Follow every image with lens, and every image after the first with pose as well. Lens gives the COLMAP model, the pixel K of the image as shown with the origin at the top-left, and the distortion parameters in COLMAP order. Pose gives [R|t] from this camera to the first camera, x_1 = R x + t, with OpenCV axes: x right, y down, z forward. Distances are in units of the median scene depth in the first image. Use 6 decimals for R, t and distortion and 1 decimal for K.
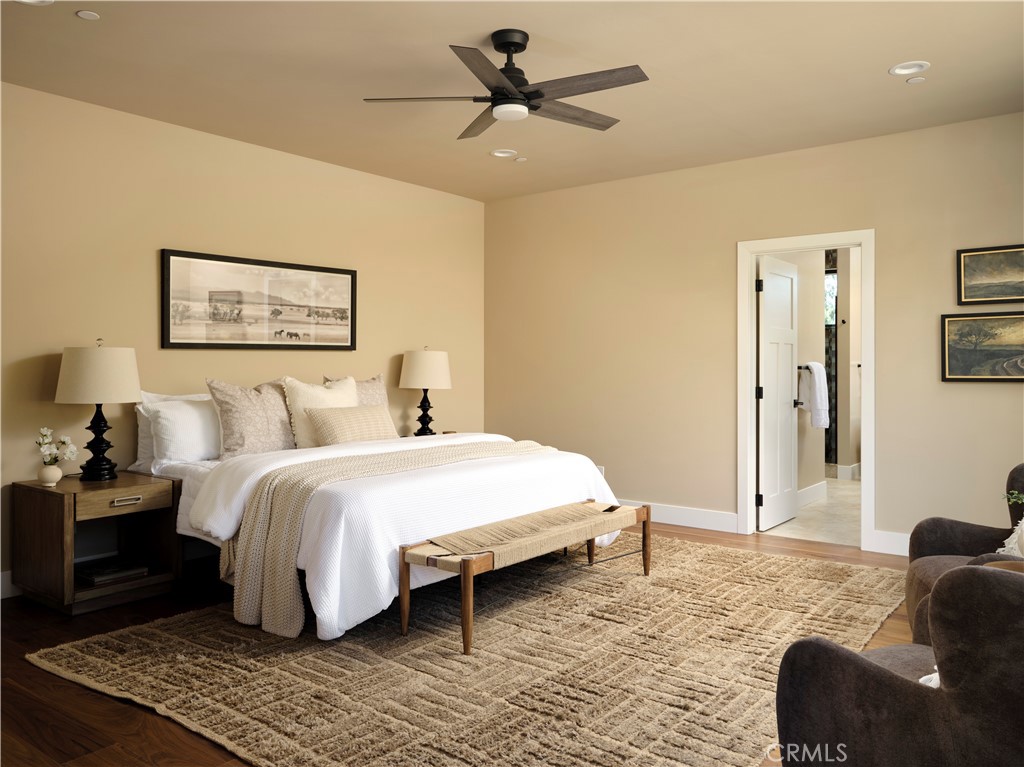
lens RADIAL K [[798.2, 0, 512.0], [0, 798.2, 383.5], [0, 0, 1]] dist [-0.001189, -0.006223]
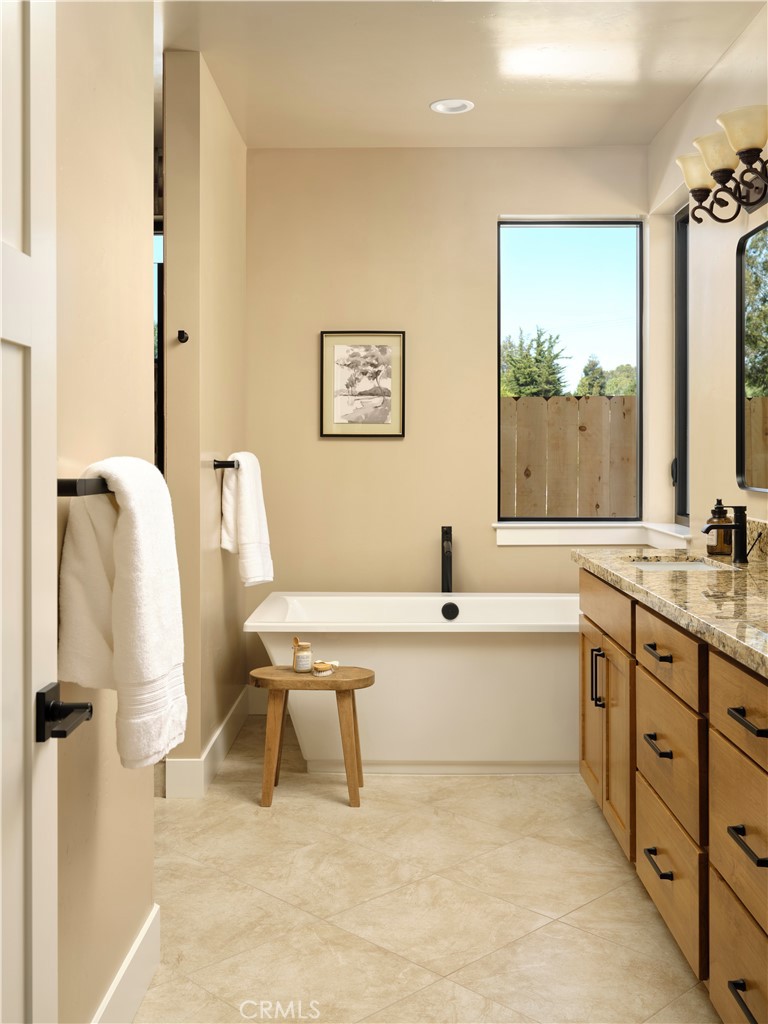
lens RADIAL K [[1054.7, 0, 384.2], [0, 1054.7, 489.0], [0, 0, 1]] dist [-0.004678, -0.004750]
pose [[0.790966, -0.011221, 0.611757, 0.261353], [0.005889, 0.999925, 0.010727, -0.021635], [-0.611831, -0.004882, 0.790973, 0.740587]]
